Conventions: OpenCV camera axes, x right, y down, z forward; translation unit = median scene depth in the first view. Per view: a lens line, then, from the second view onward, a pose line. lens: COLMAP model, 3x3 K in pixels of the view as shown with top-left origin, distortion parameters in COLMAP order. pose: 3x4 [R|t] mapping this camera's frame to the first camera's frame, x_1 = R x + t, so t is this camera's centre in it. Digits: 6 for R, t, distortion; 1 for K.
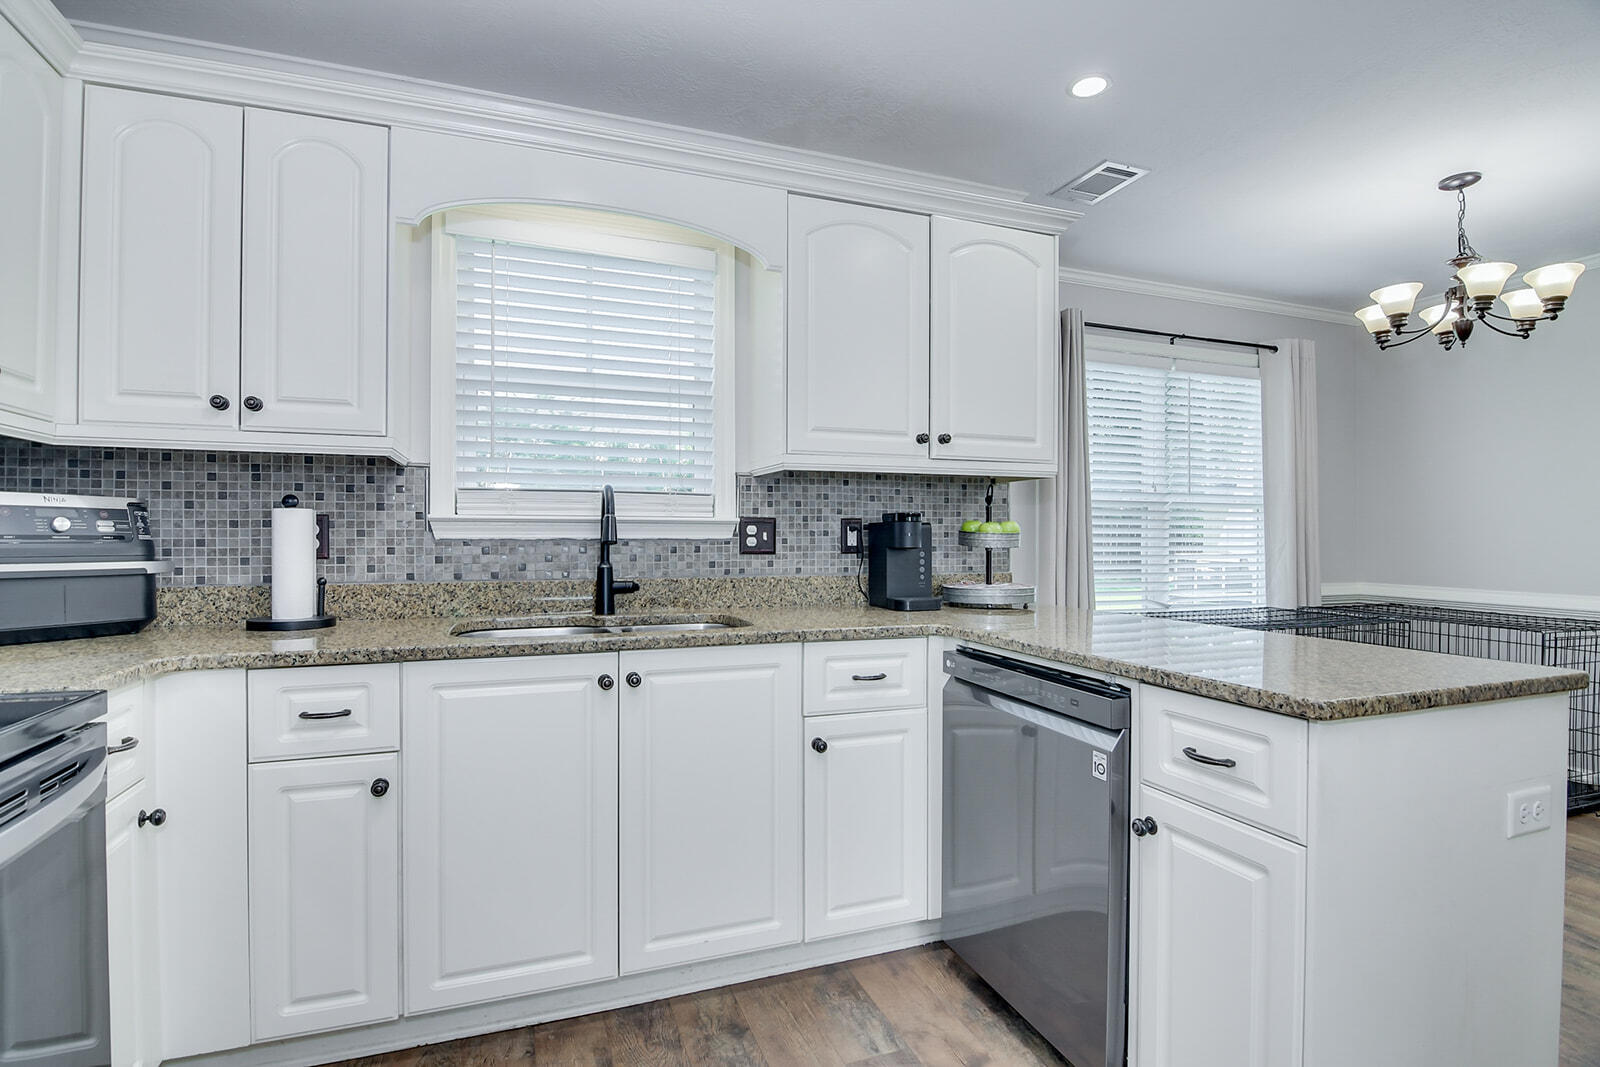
lens RADIAL K [[790.6, 0, 796.9], [0, 790.6, 538.6], [0, 0, 1]] dist [0.001106, -0.022877]
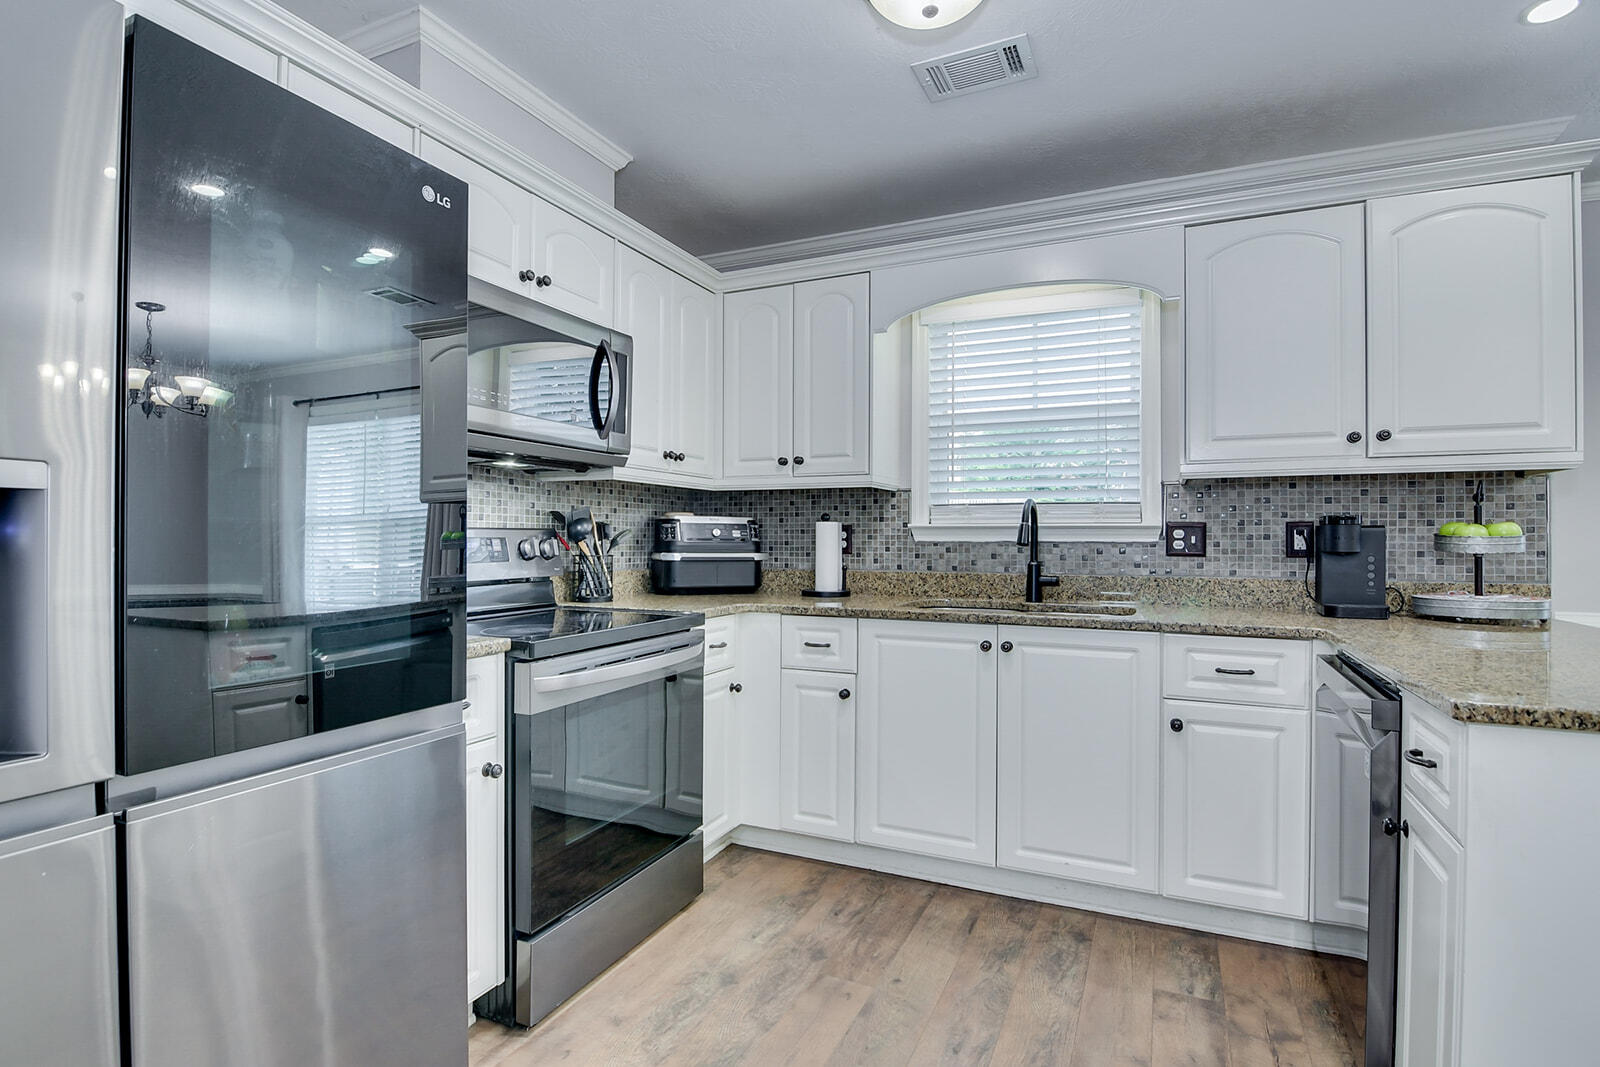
lens RADIAL K [[790.6, 0, 796.9], [0, 790.6, 538.6], [0, 0, 1]] dist [0.001106, -0.022877]
pose [[0.712226, 0.000478, -0.701950, 0.406420], [-0.003802, 0.999988, -0.003177, 0.001106], [0.701940, 0.004932, 0.712219, -0.171359]]
